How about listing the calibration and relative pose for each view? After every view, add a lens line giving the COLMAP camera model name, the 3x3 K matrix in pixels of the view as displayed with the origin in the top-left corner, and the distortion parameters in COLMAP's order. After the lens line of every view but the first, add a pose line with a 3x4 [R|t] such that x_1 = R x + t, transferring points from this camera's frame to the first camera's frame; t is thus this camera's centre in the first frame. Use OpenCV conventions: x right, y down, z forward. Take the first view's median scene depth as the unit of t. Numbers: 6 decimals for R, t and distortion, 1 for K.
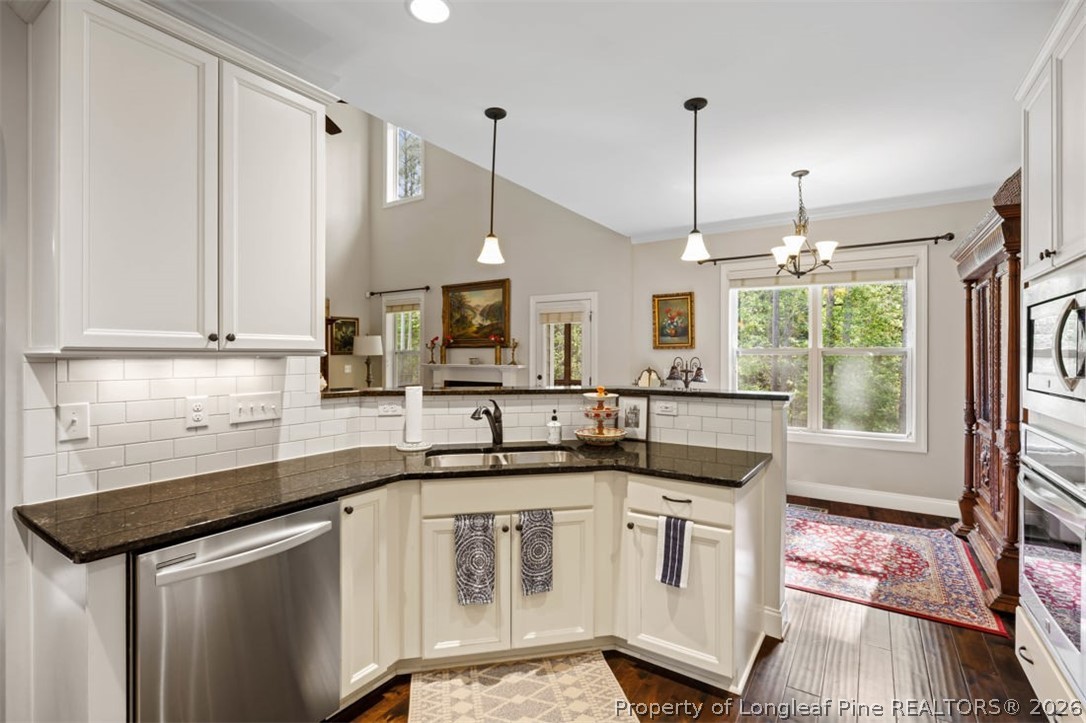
lens RADIAL K [[501.4, 0, 543.0], [0, 501.4, 361.5], [0, 0, 1]] dist [0.000016, -0.000015]
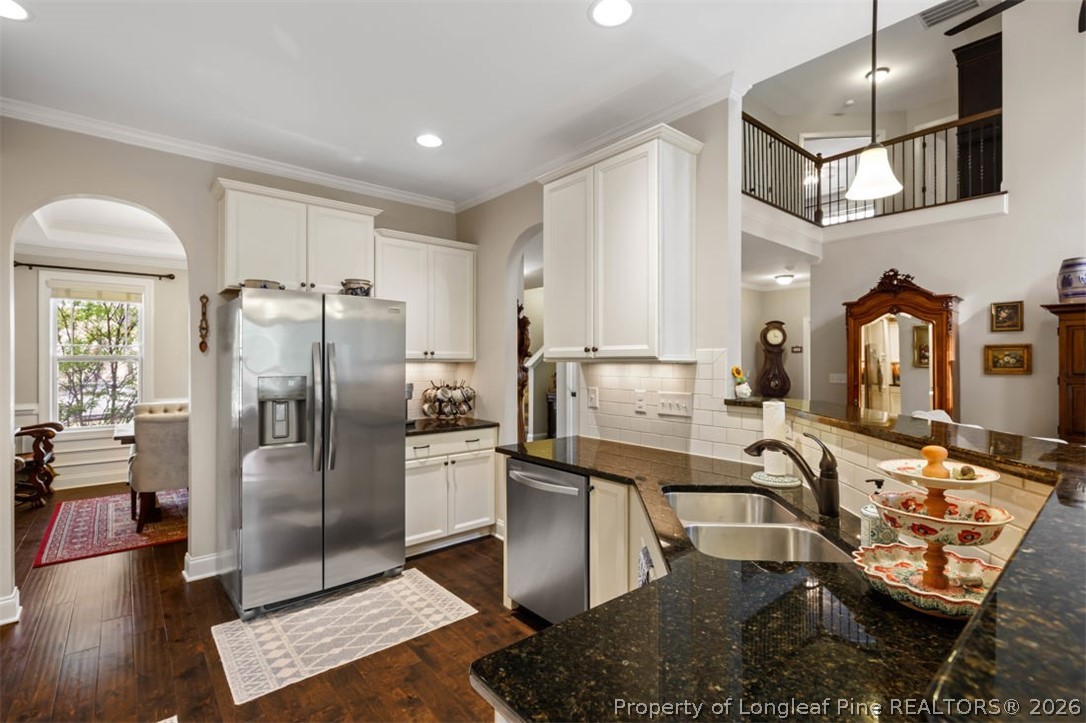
lens RADIAL K [[501.4, 0, 543.0], [0, 501.4, 361.5], [0, 0, 1]] dist [0.000016, -0.000015]
pose [[-0.285703, -0.001174, -0.958318, 0.702493], [-0.010179, 0.999947, 0.001810, -0.010823], [0.958264, 0.010271, -0.285700, 1.070924]]
